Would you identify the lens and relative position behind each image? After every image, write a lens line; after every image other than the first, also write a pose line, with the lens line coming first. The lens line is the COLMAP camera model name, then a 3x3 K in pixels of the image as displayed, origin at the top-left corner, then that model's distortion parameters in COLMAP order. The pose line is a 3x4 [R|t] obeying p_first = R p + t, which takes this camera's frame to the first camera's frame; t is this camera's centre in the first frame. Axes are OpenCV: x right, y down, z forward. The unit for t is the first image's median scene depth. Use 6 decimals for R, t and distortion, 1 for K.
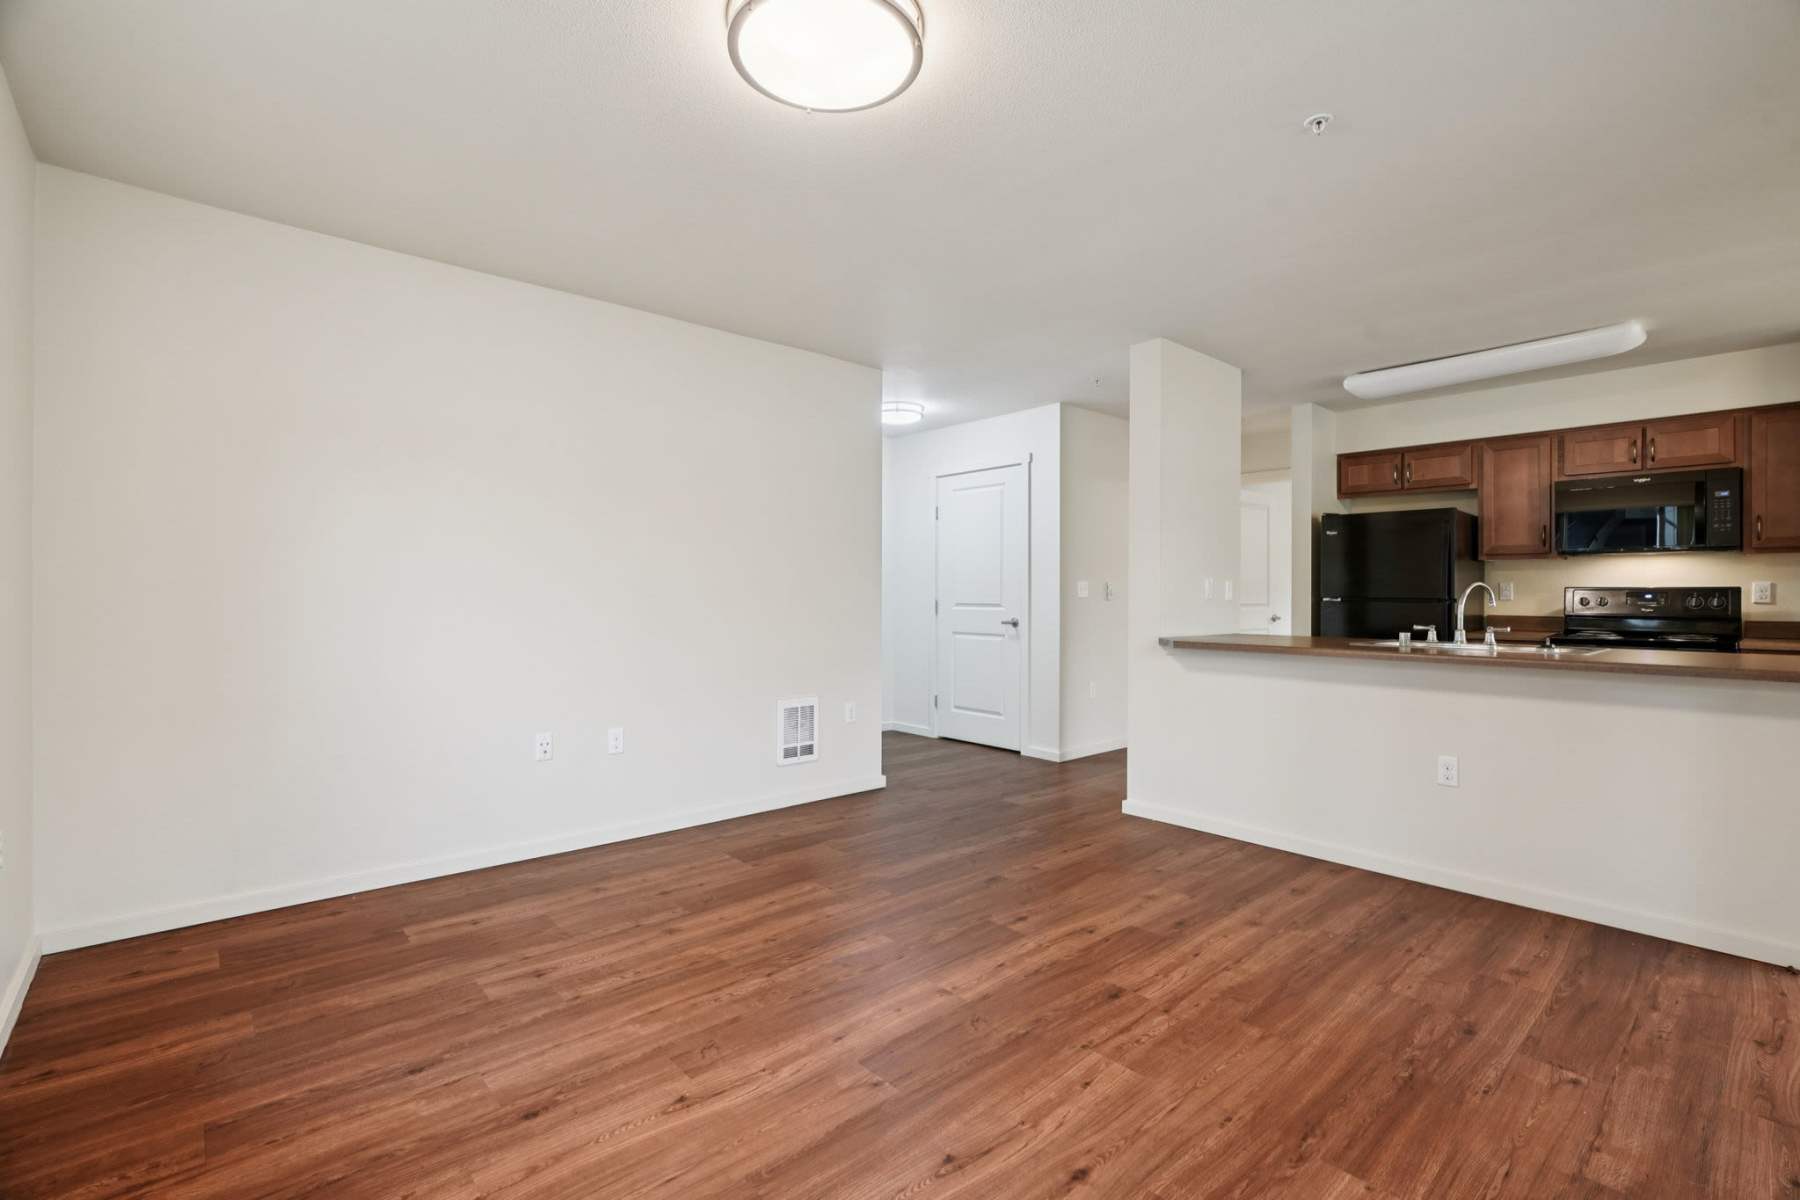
lens RADIAL K [[818.7, 0, 894.1], [0, 818.7, 594.1], [0, 0, 1]] dist [0.001678, 0.000178]
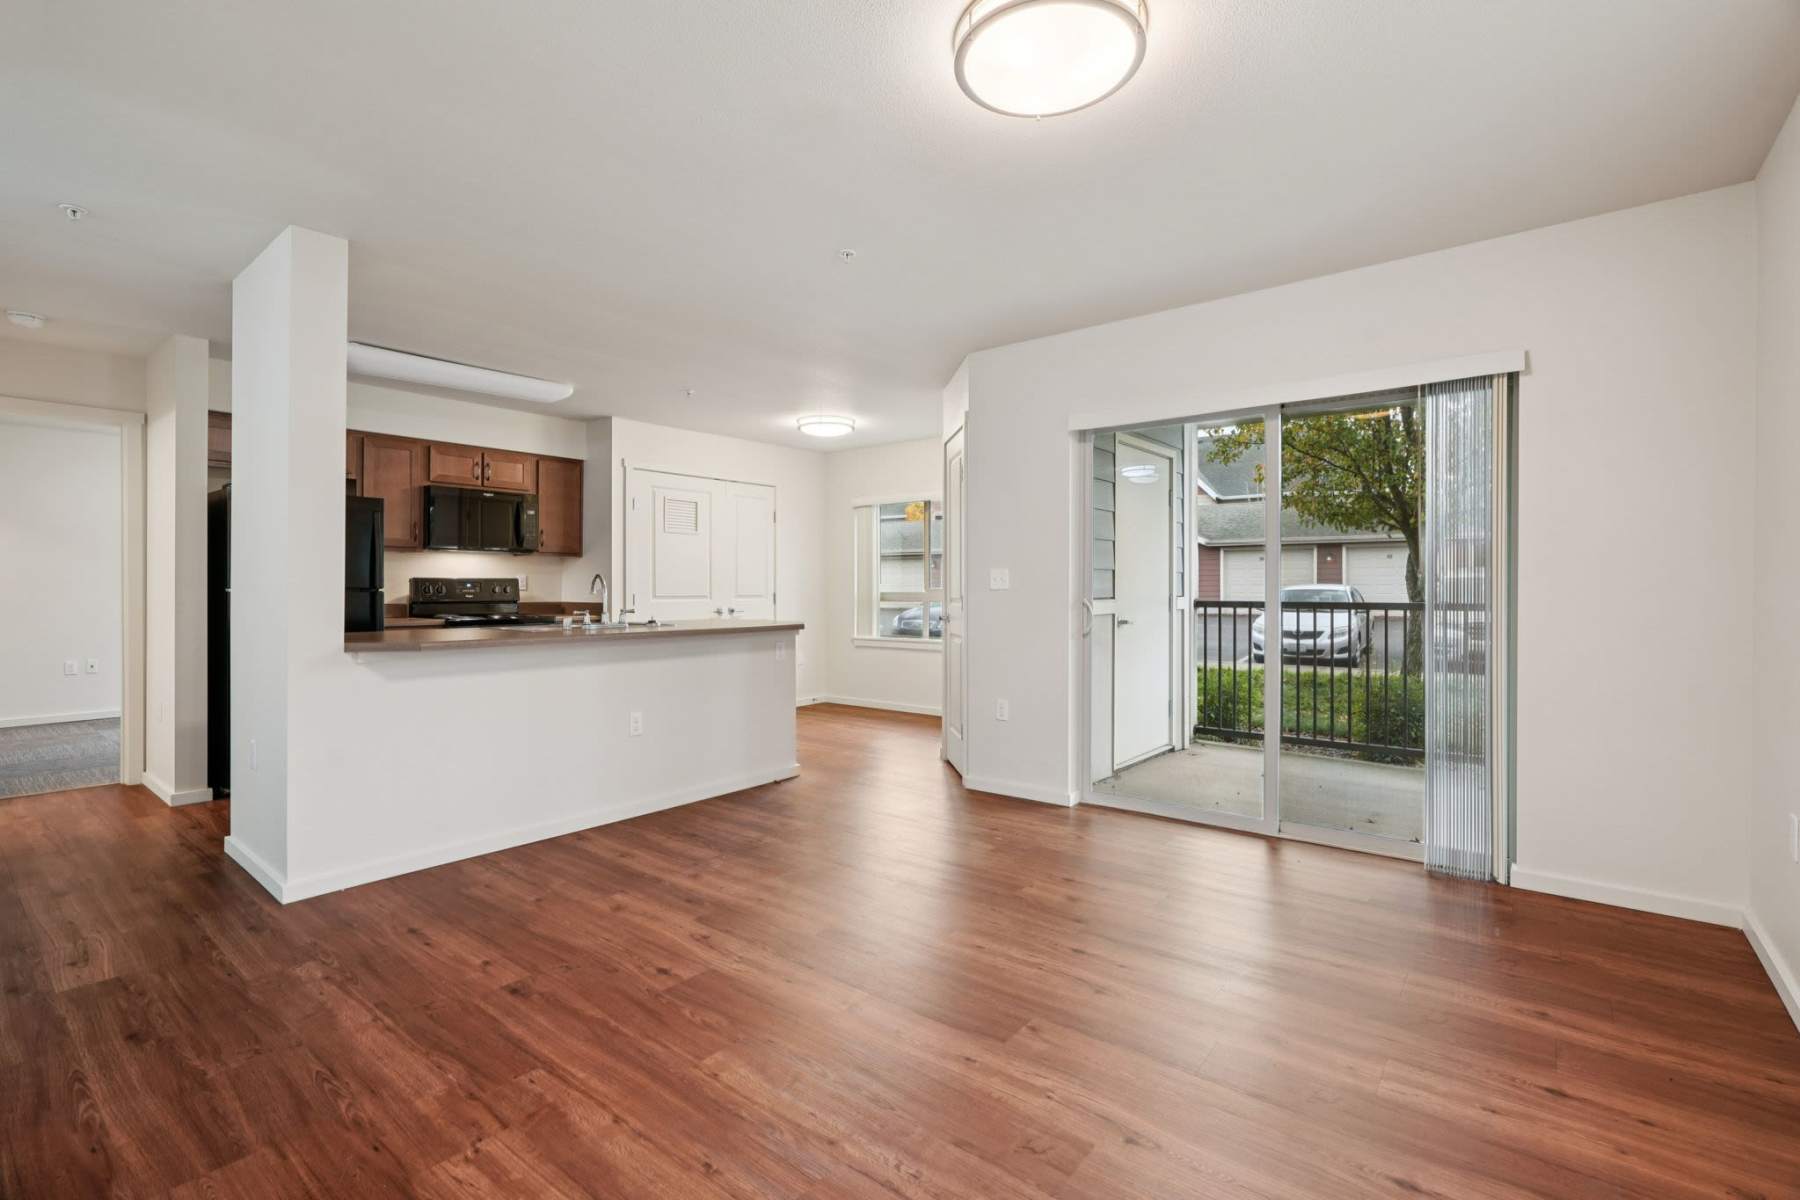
lens RADIAL K [[818.7, 0, 894.1], [0, 818.7, 594.1], [0, 0, 1]] dist [0.001678, 0.000178]
pose [[-0.167974, -0.014606, 0.985683, -0.592552], [-0.001904, 0.999893, 0.014492, -0.004632], [-0.985790, 0.000558, -0.167984, 0.755031]]
